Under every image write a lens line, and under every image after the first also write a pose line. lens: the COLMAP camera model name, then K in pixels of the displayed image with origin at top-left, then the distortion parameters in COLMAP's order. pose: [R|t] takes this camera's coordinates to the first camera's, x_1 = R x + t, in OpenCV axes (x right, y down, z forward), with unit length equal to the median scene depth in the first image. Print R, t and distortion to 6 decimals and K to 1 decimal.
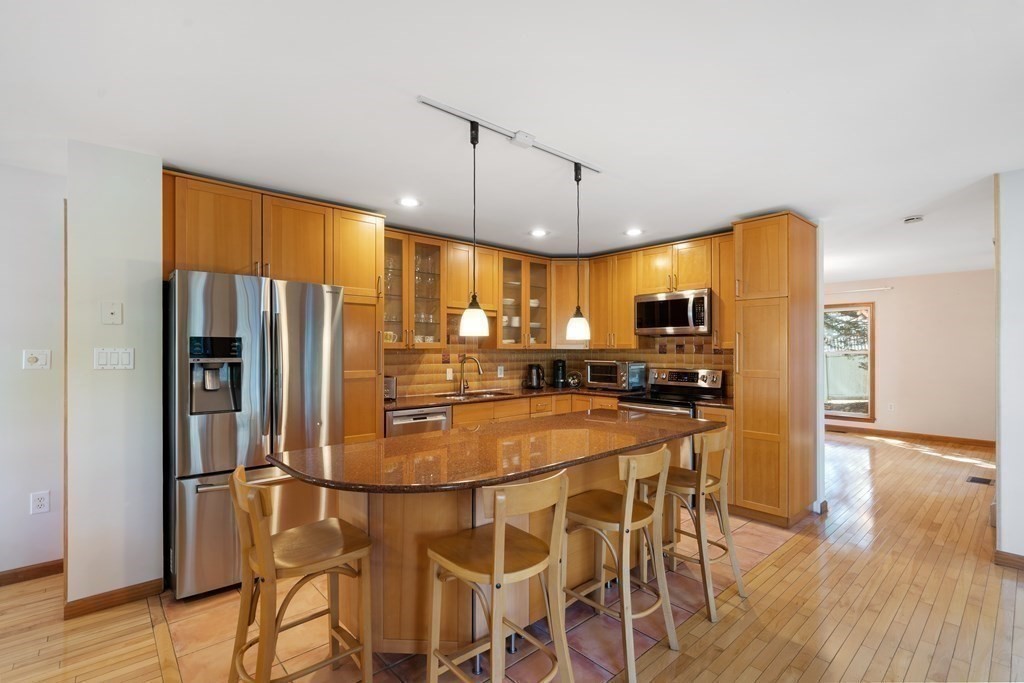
lens RADIAL K [[471.4, 0, 508.7], [0, 471.4, 349.4], [0, 0, 1]] dist [-0.003703, 0.002631]
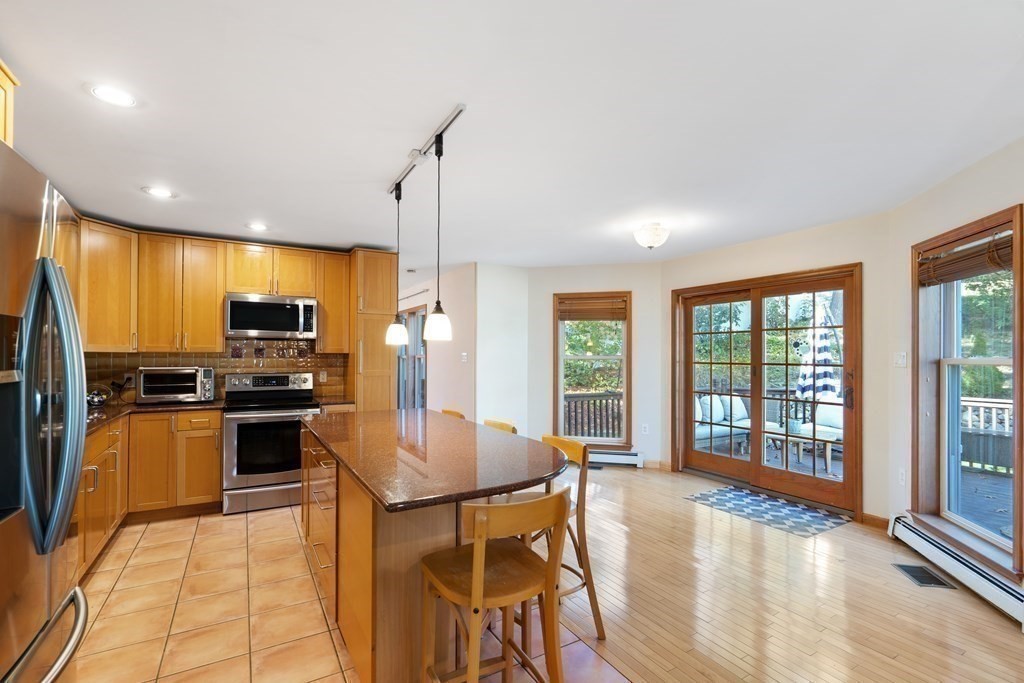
lens RADIAL K [[471.4, 0, 511.4], [0, 471.4, 348.6], [0, 0, 1]] dist [-0.003703, 0.002631]
pose [[0.199455, 0.014529, 0.979799, -0.497683], [-0.004582, 0.999893, -0.013894, 0.001165], [-0.979896, -0.001719, 0.199500, 0.303887]]
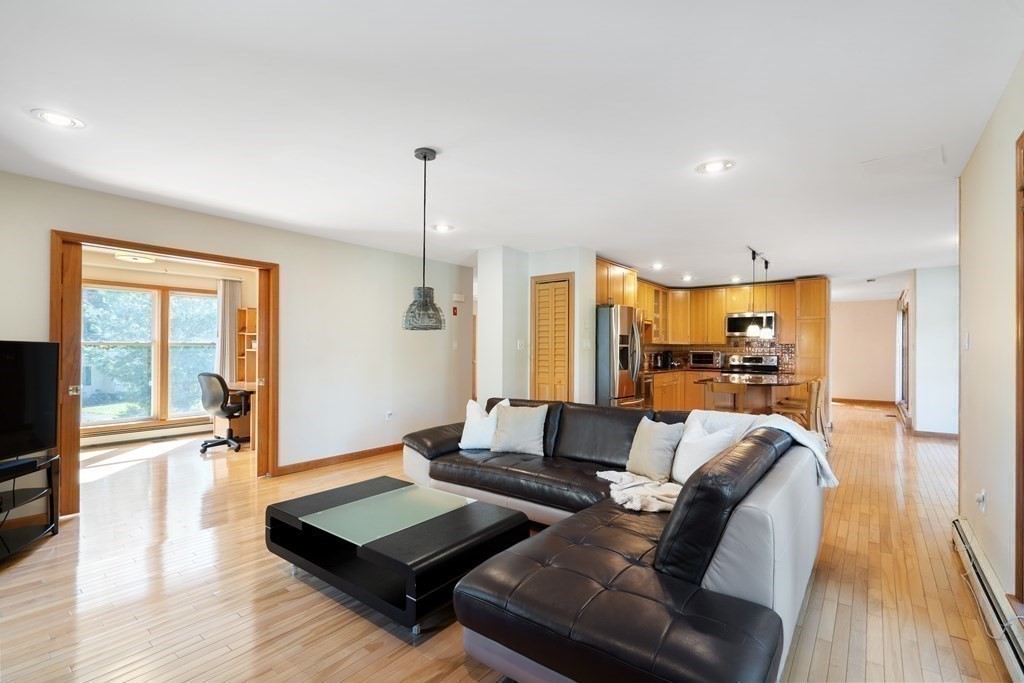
lens RADIAL K [[471.4, 0, 507.6], [0, 471.4, 346.9], [0, 0, 1]] dist [-0.003703, 0.002631]
pose [[0.983421, 0.008293, 0.181150, -0.857409], [-0.007341, 0.999956, -0.005924, 0.025739], [-0.181191, 0.004496, 0.983438, -0.579237]]
